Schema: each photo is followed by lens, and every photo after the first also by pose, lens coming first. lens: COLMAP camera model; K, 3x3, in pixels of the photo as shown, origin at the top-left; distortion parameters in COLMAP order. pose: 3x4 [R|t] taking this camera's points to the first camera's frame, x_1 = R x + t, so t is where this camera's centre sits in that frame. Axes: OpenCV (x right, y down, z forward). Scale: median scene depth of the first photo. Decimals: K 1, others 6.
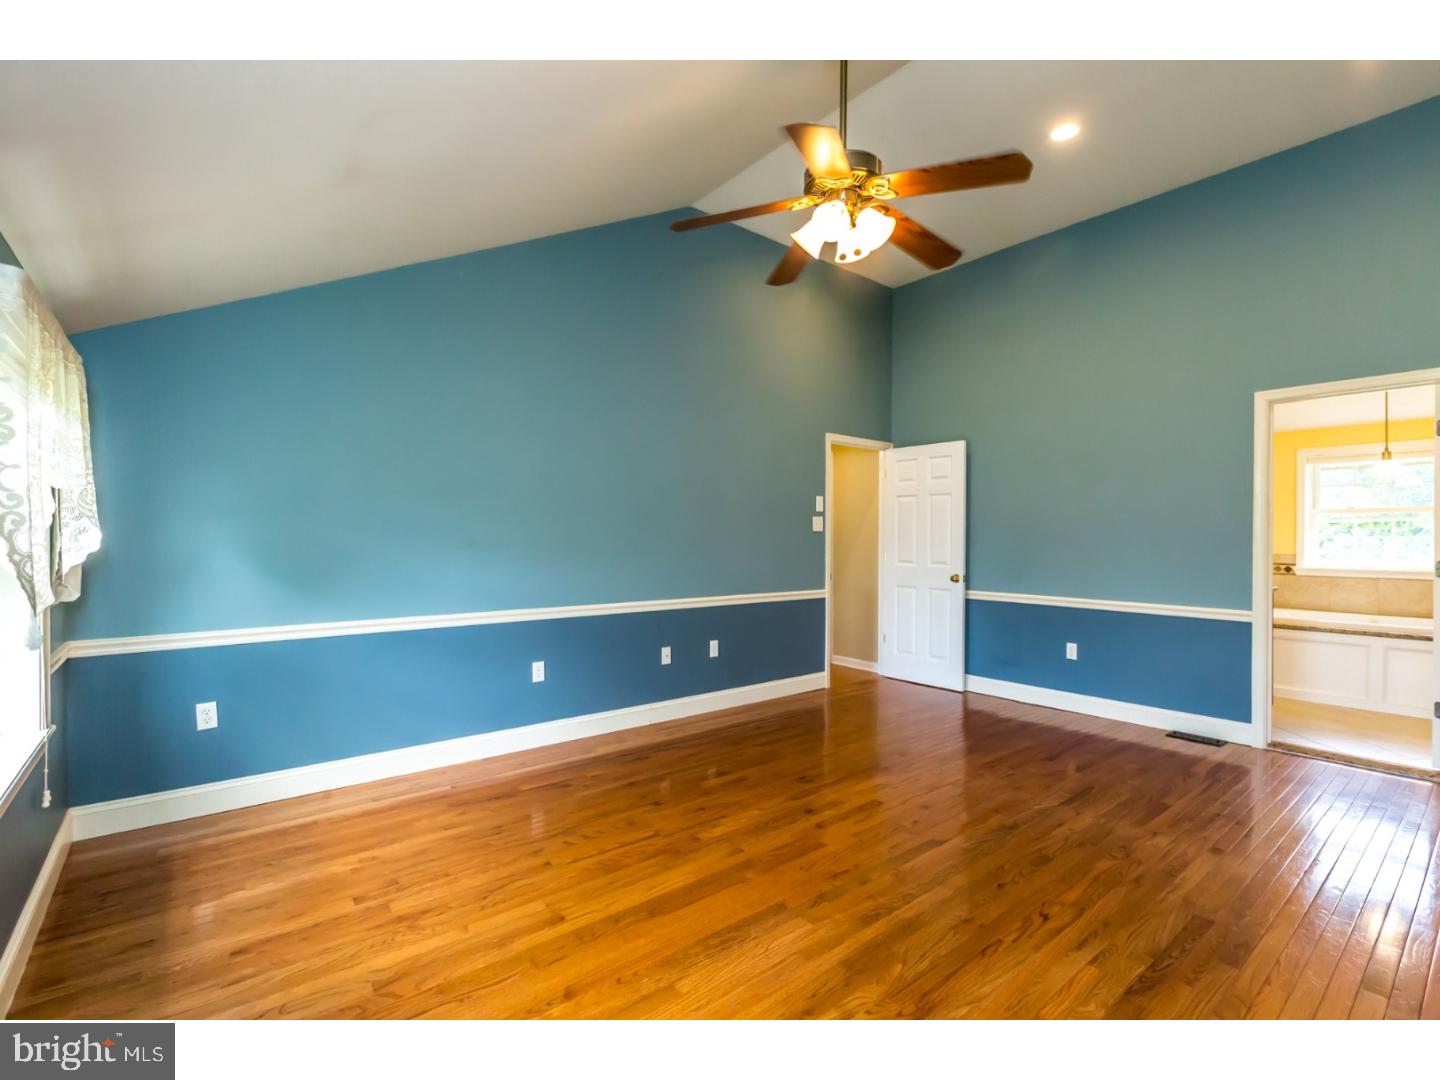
lens RADIAL K [[649.9, 0, 734.4], [0, 649.9, 542.2], [0, 0, 1]] dist [-0.001410, 0.000375]
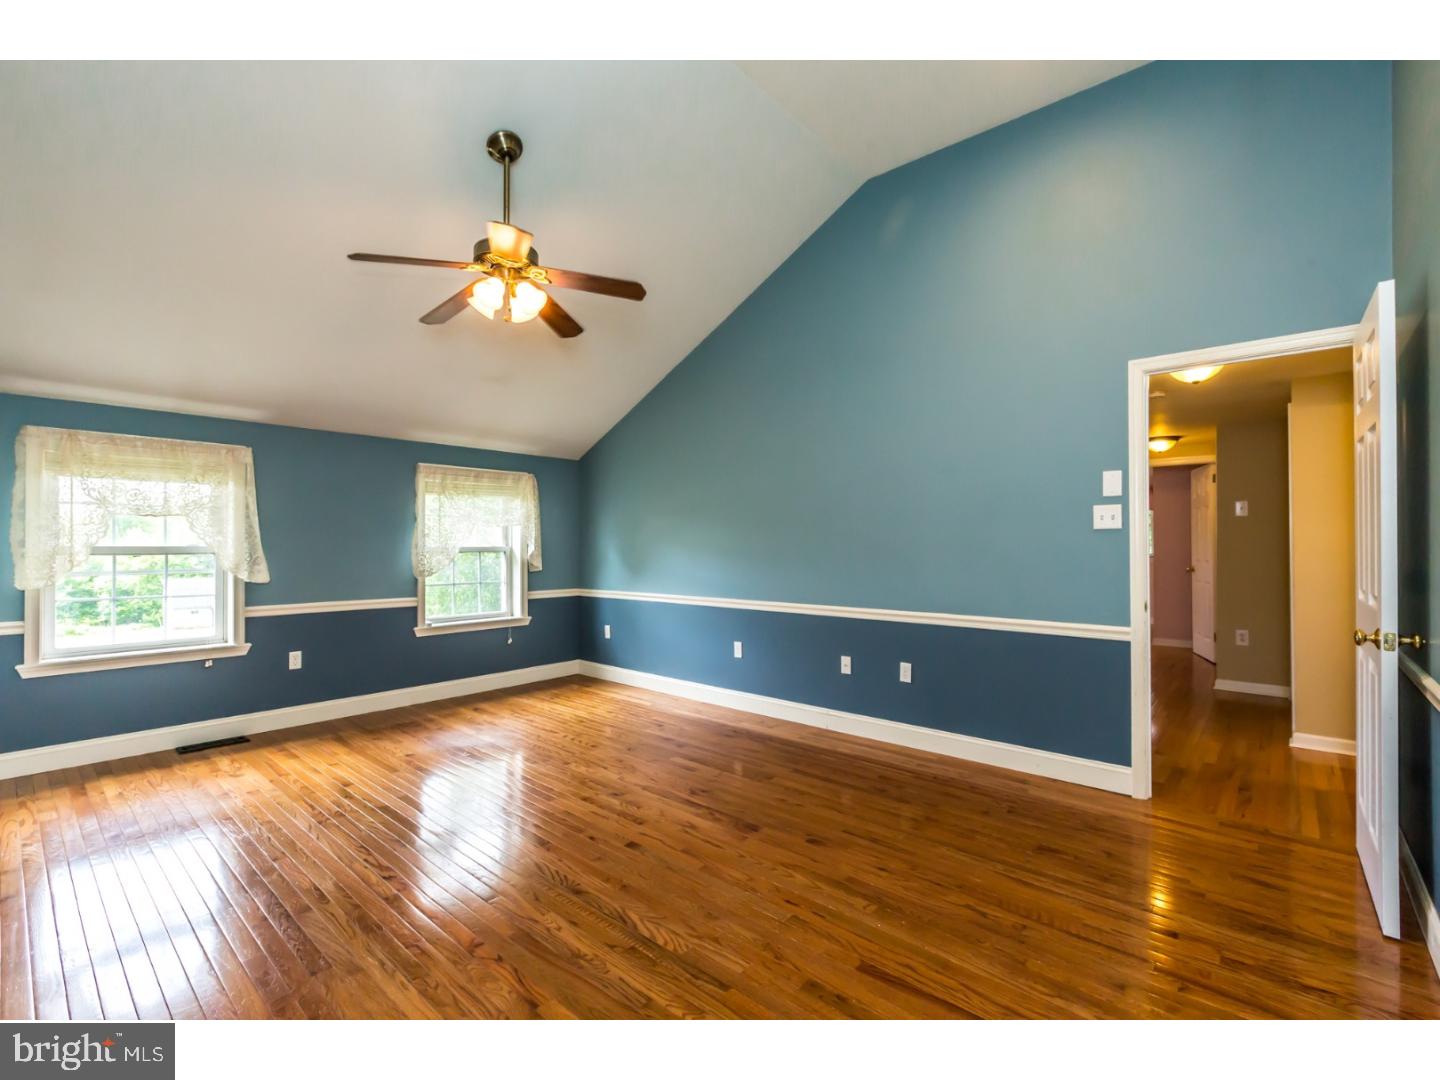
lens RADIAL K [[649.9, 0, 734.4], [0, 649.9, 542.2], [0, 0, 1]] dist [-0.001410, 0.000375]
pose [[0.168213, -0.009233, -0.985707, 0.836243], [-0.003461, 0.999944, -0.009957, 0.003488], [0.985745, 0.005086, 0.168172, 0.693349]]
